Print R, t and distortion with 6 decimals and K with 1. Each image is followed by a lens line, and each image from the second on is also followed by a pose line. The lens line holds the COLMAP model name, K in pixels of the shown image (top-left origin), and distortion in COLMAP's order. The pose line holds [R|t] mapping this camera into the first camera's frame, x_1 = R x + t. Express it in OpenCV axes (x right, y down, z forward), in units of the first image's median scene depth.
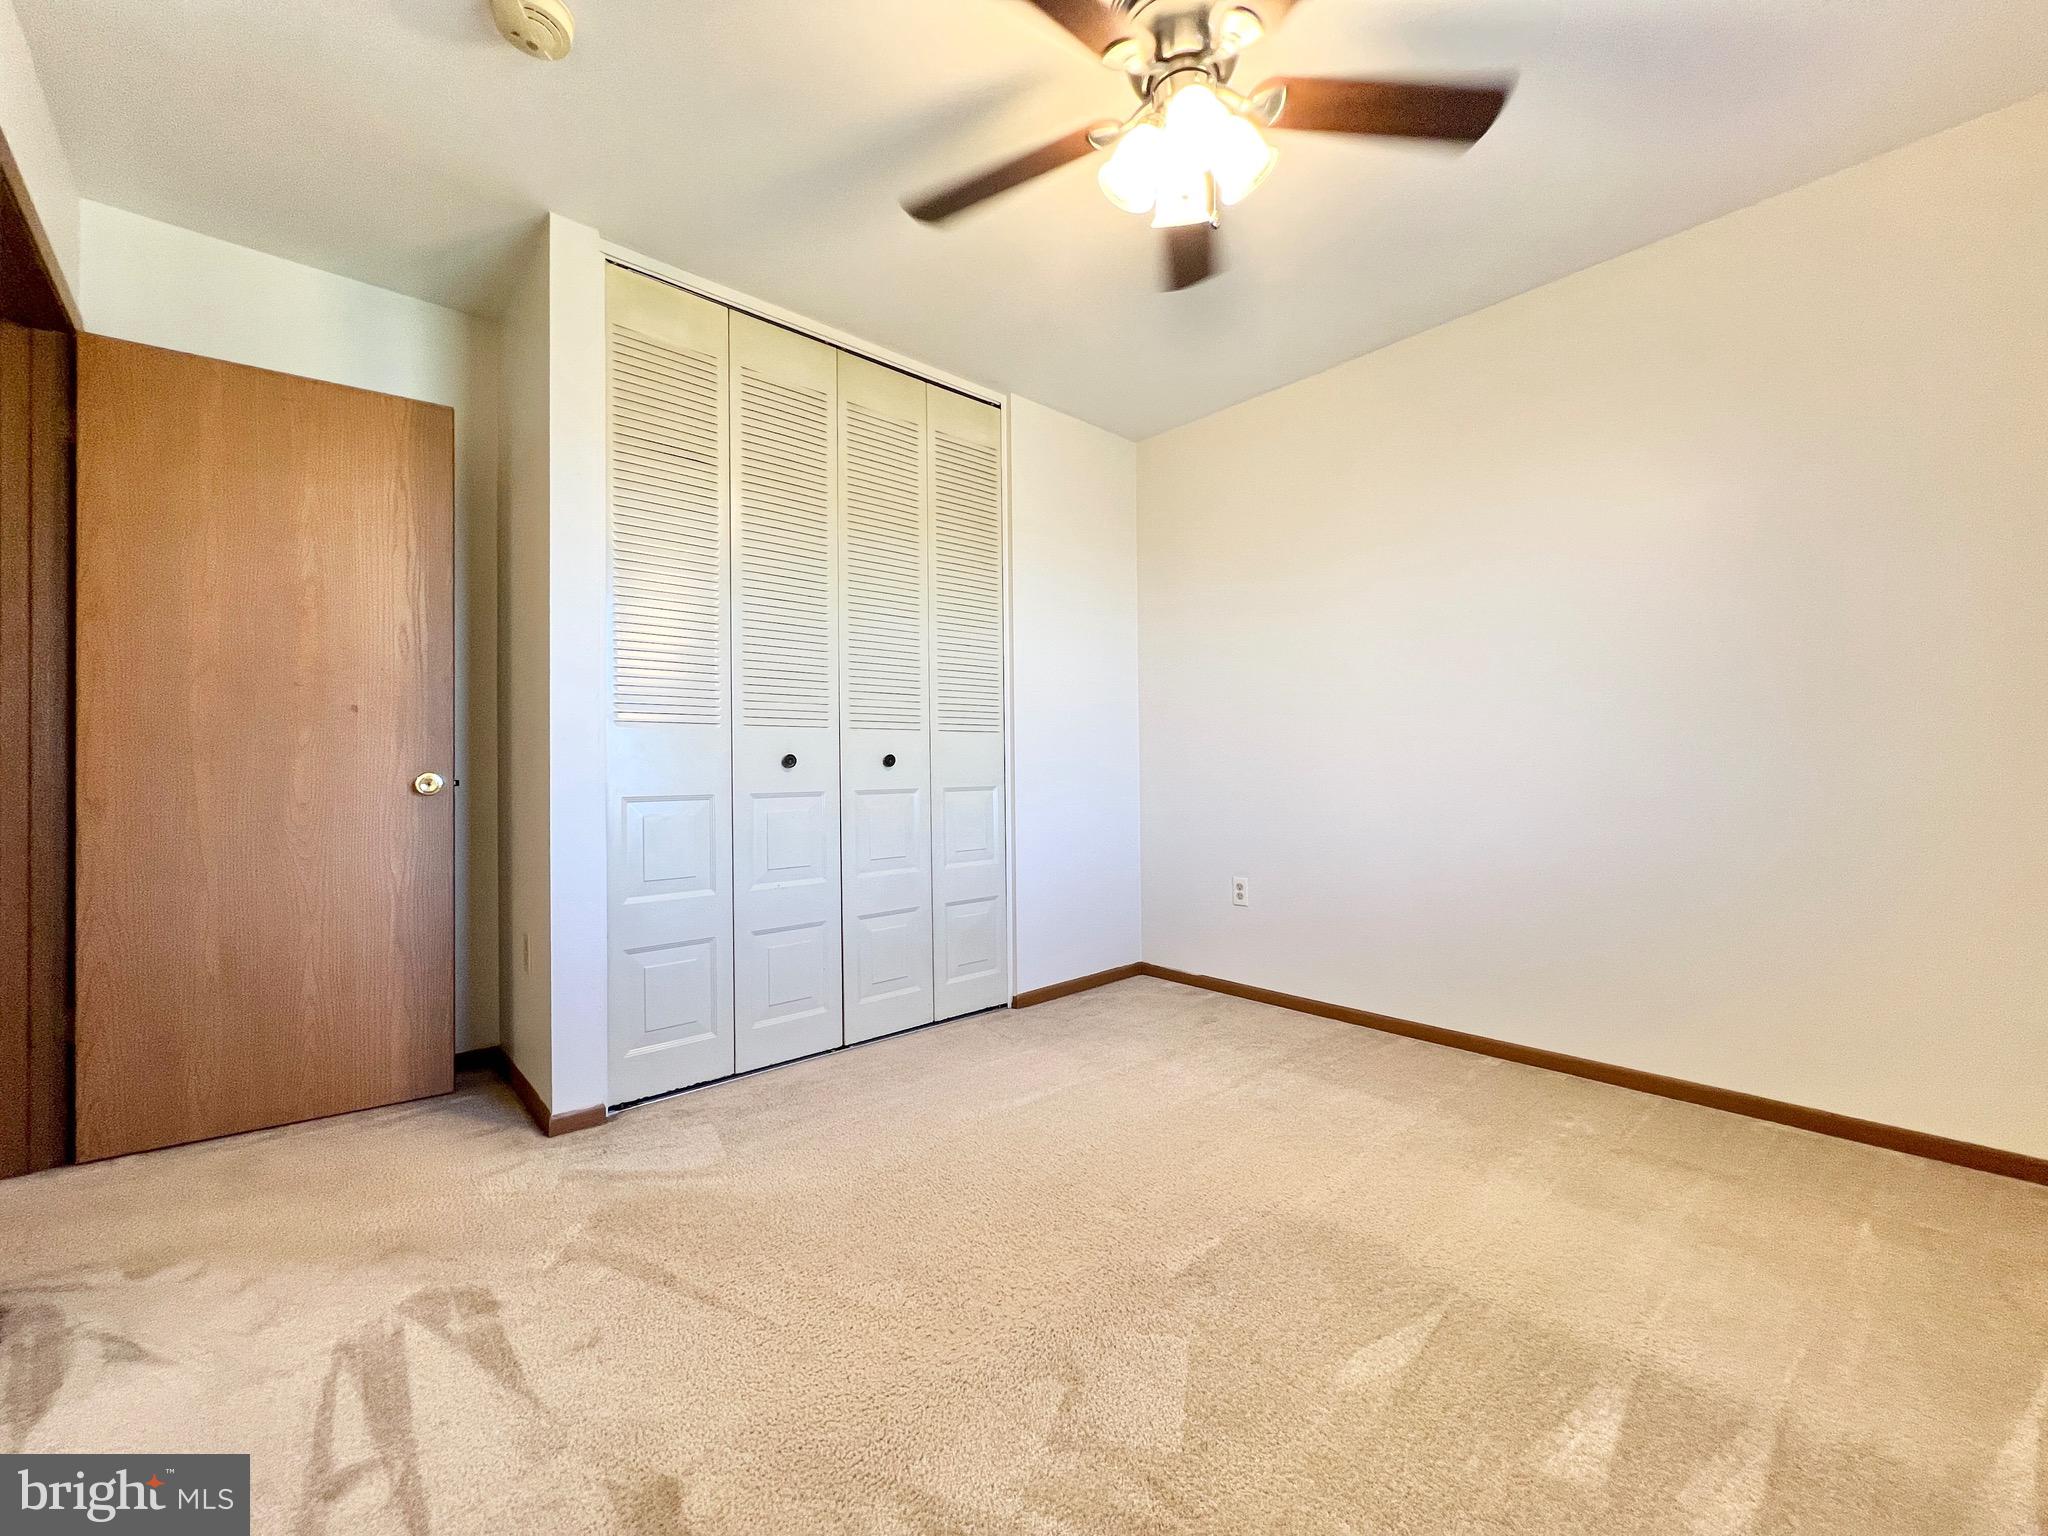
lens RADIAL K [[819.4, 0, 1006.1], [0, 819.4, 769.4], [0, 0, 1]] dist [-0.005371, 0.001853]
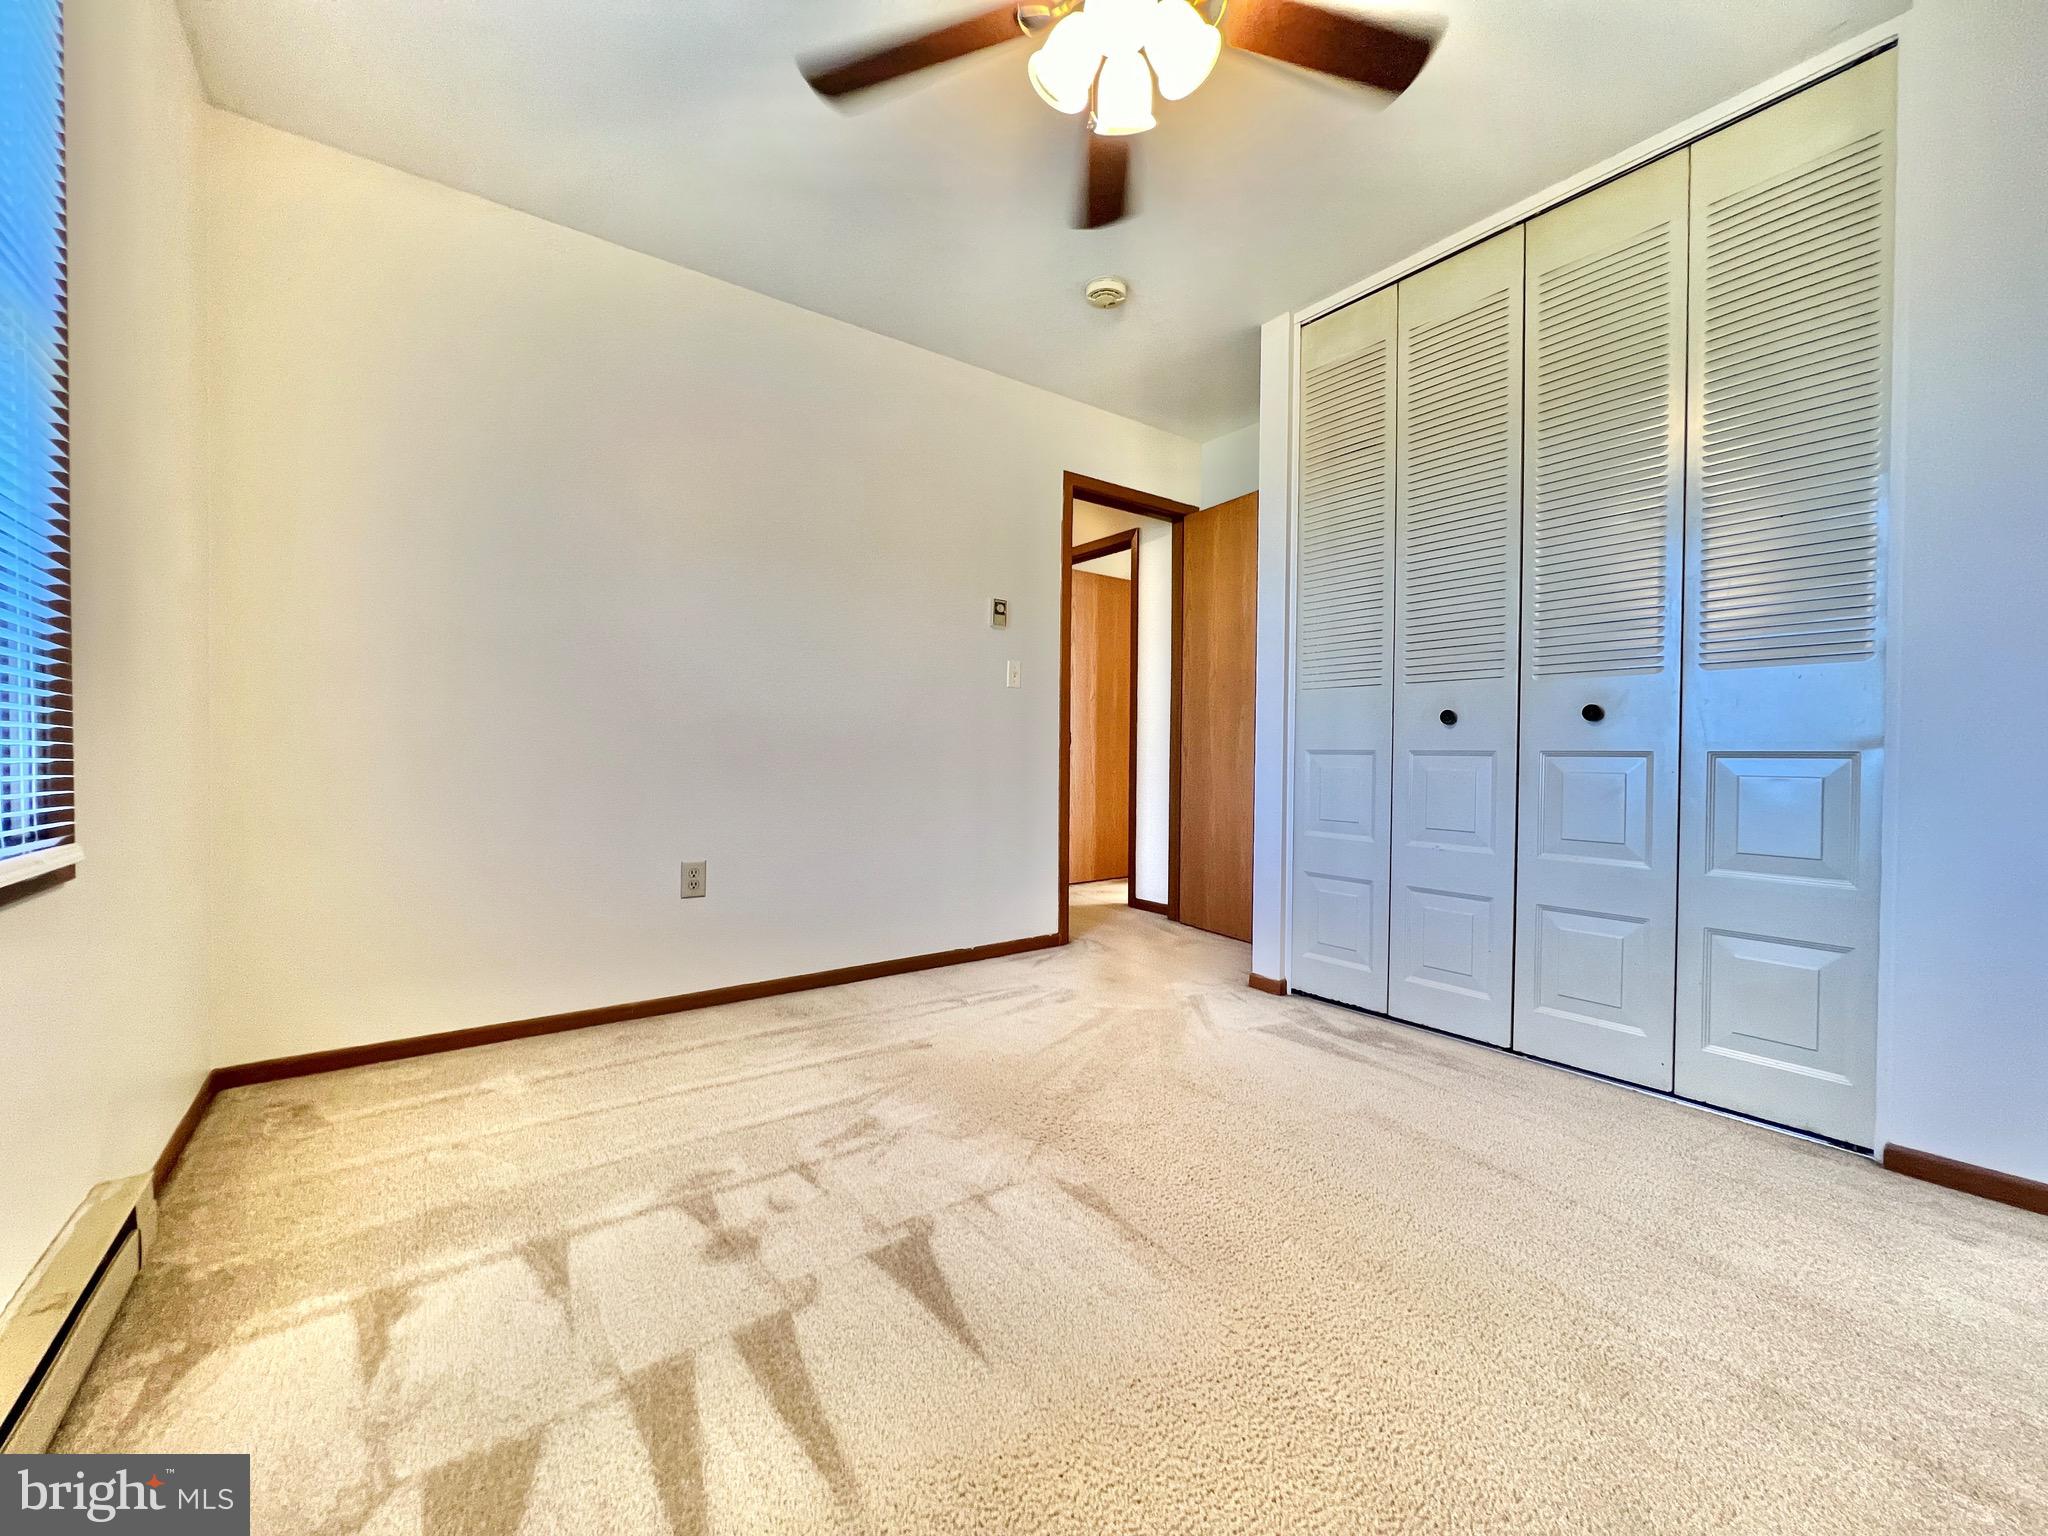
lens RADIAL K [[819.4, 0, 1007.3], [0, 819.4, 757.8], [0, 0, 1]] dist [-0.005371, 0.001853]
pose [[-0.099695, 0.025954, -0.994680, 0.775982], [0.001157, 0.999662, 0.025968, 0.012260], [0.995017, 0.001438, -0.099691, 0.625993]]
